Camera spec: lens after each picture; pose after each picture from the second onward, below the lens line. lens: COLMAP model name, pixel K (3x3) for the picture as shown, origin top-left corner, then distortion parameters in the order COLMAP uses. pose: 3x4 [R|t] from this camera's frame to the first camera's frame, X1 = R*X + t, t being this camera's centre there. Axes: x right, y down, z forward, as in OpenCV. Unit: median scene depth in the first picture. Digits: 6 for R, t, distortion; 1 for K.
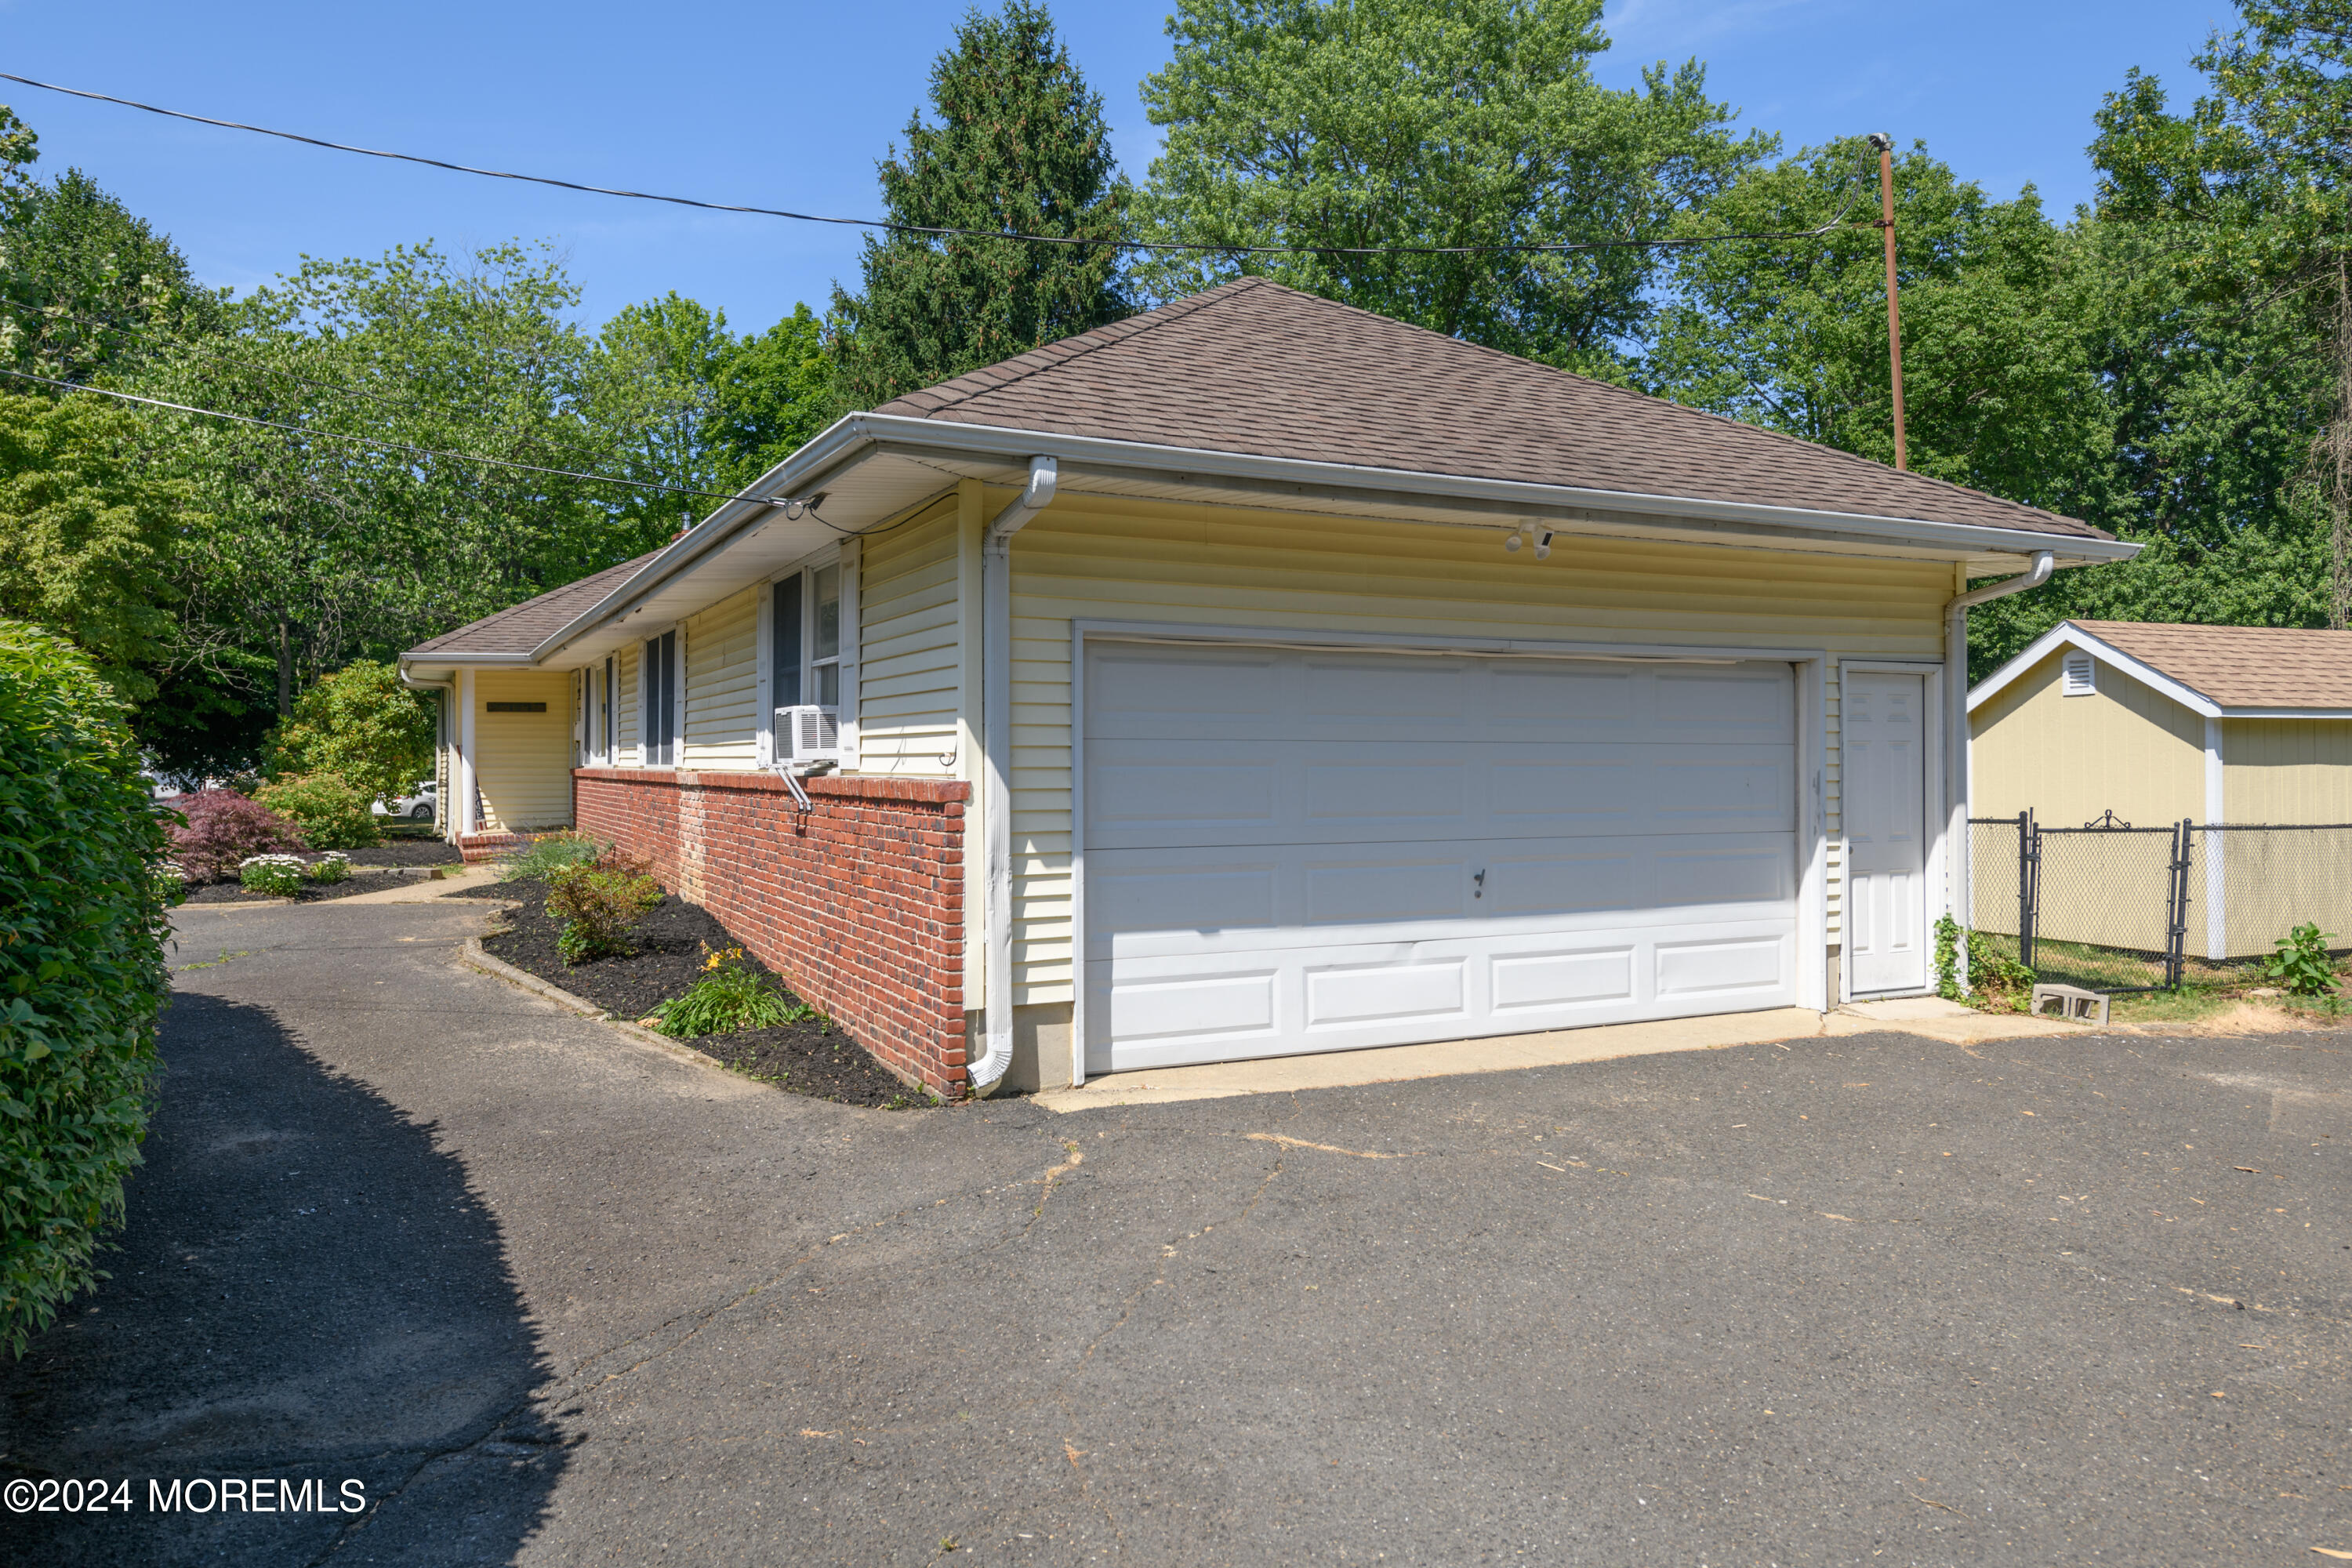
lens RADIAL K [[1561.7, 0, 1176.8], [0, 1561.7, 771.2], [0, 0, 1]] dist [-0.002853, -0.000283]
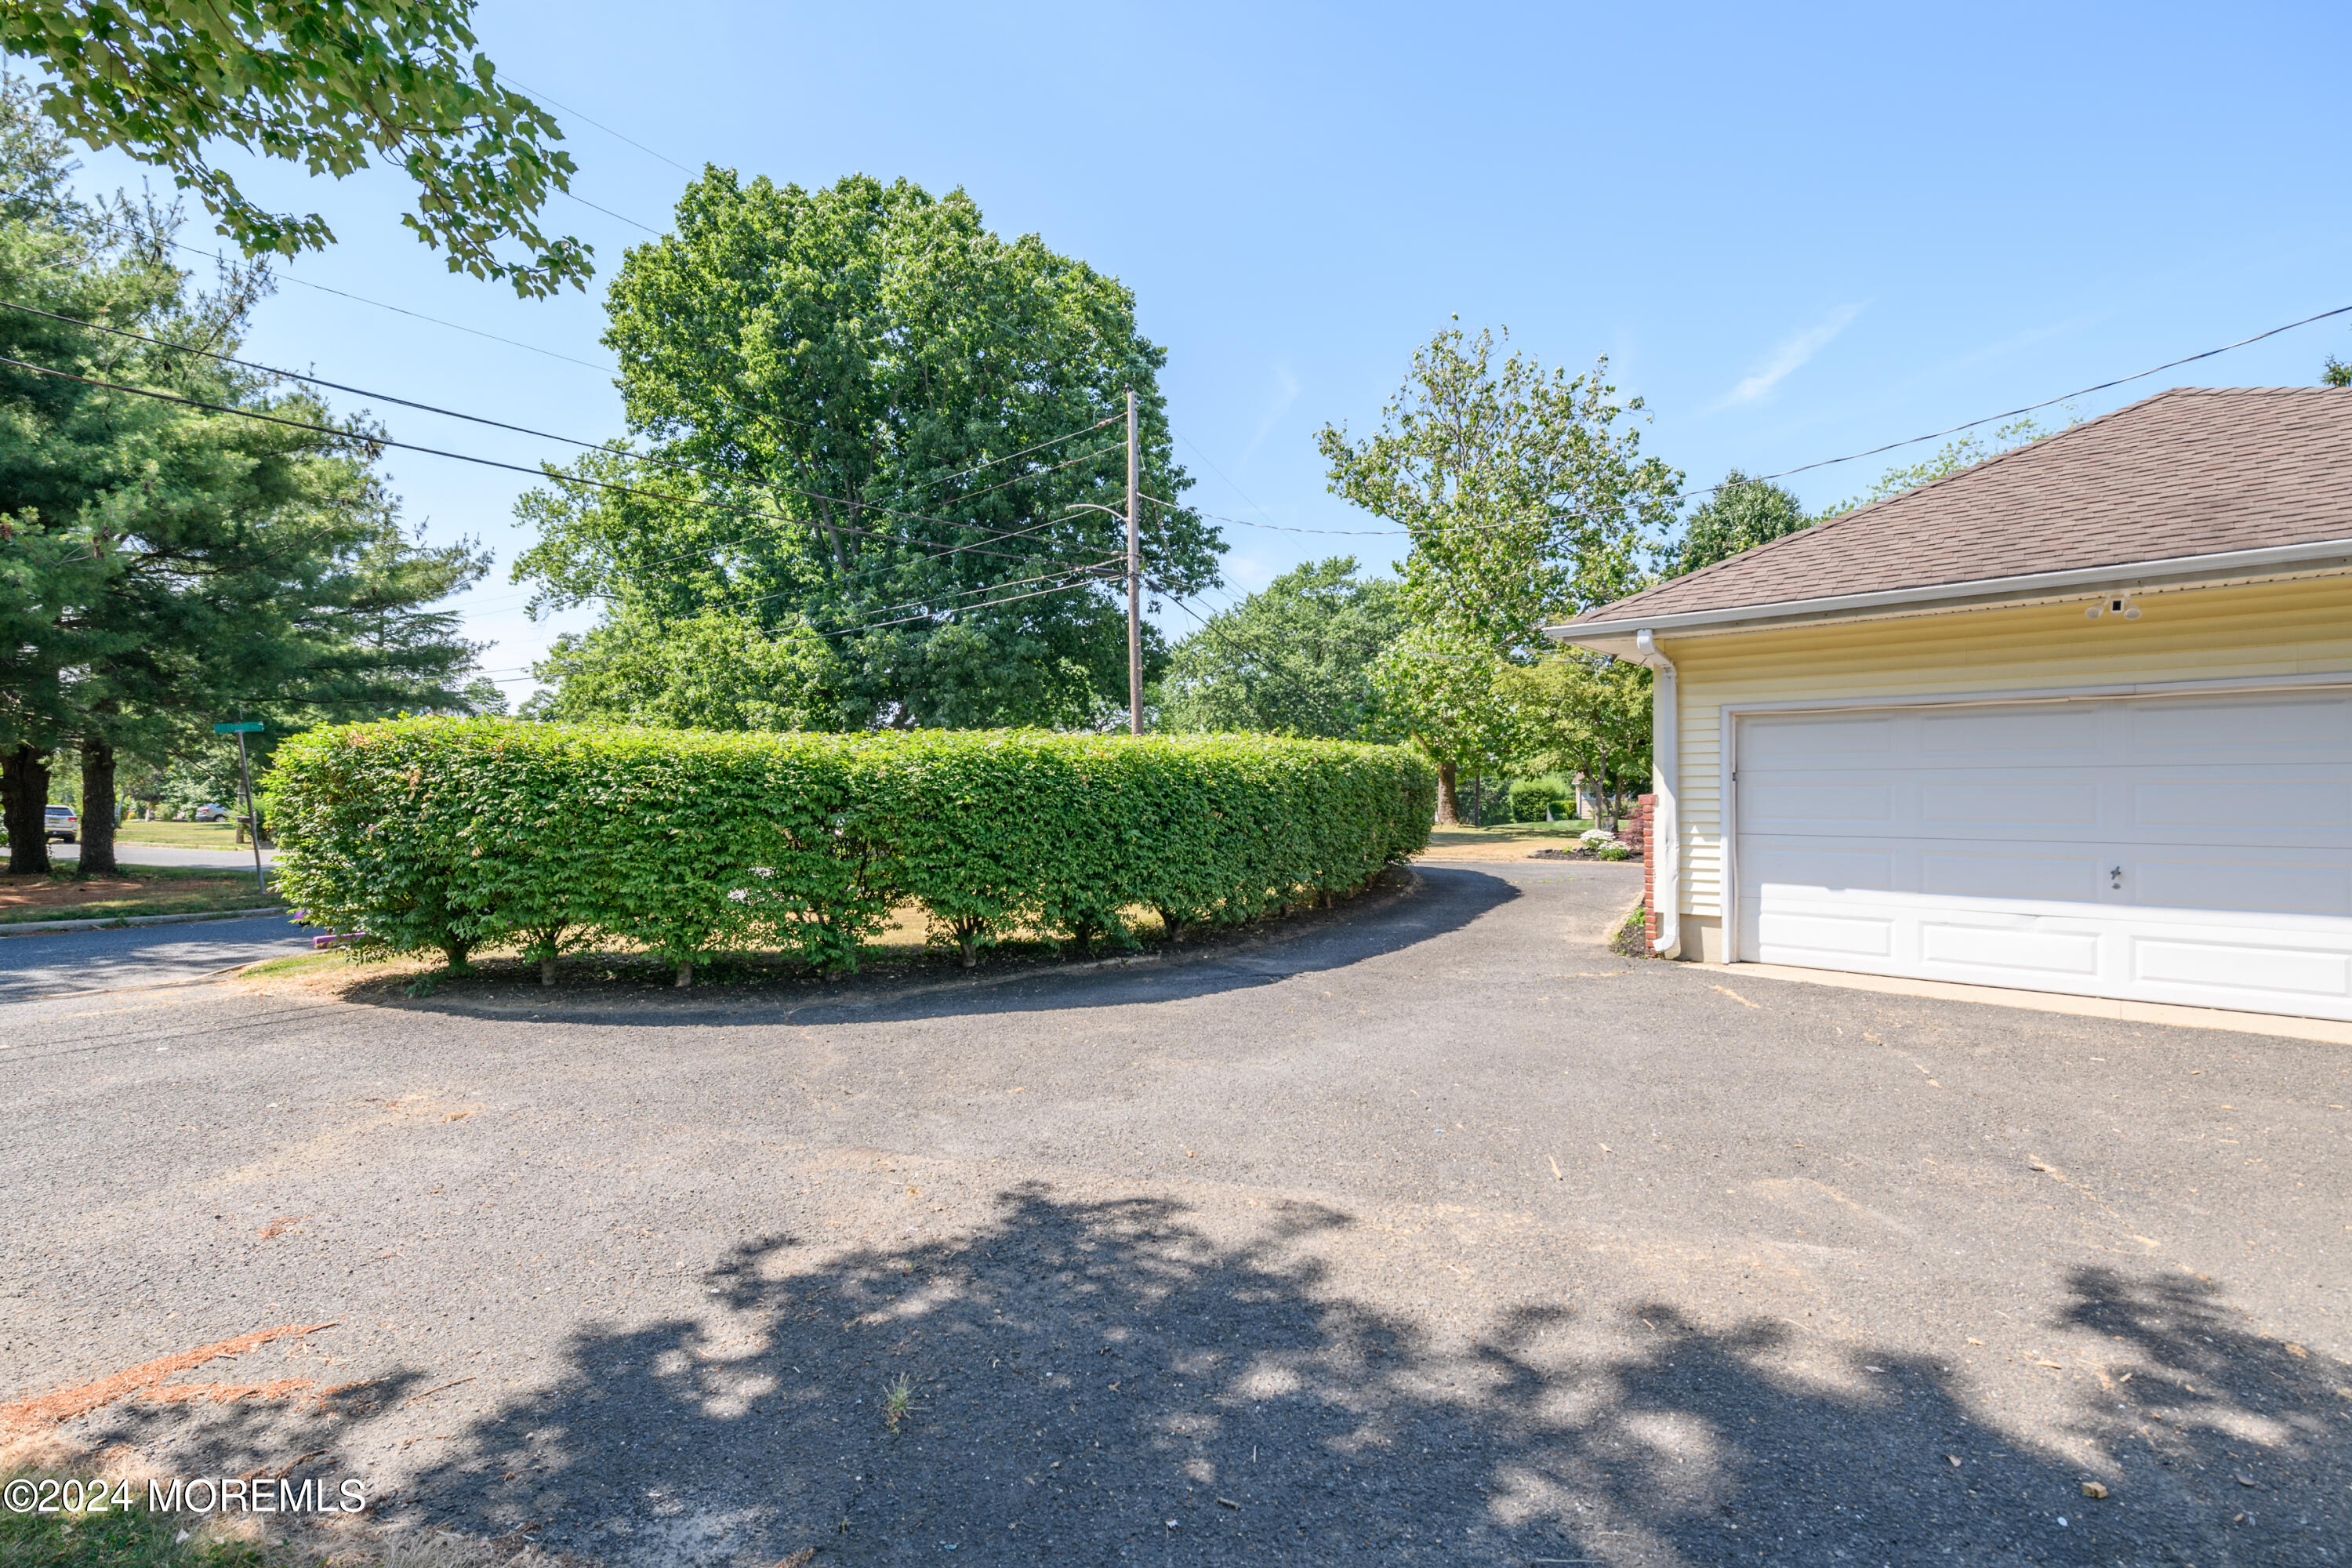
lens RADIAL K [[1013.0, 0, 1174.7], [0, 1013.0, 795.7], [0, 0, 1]] dist [0.002771, -0.002951]
pose [[0.357948, -0.001886, -0.933740, 0.782413], [-0.010172, 0.999931, -0.005919, 0.020383], [0.933686, 0.011617, 0.357904, -0.012140]]
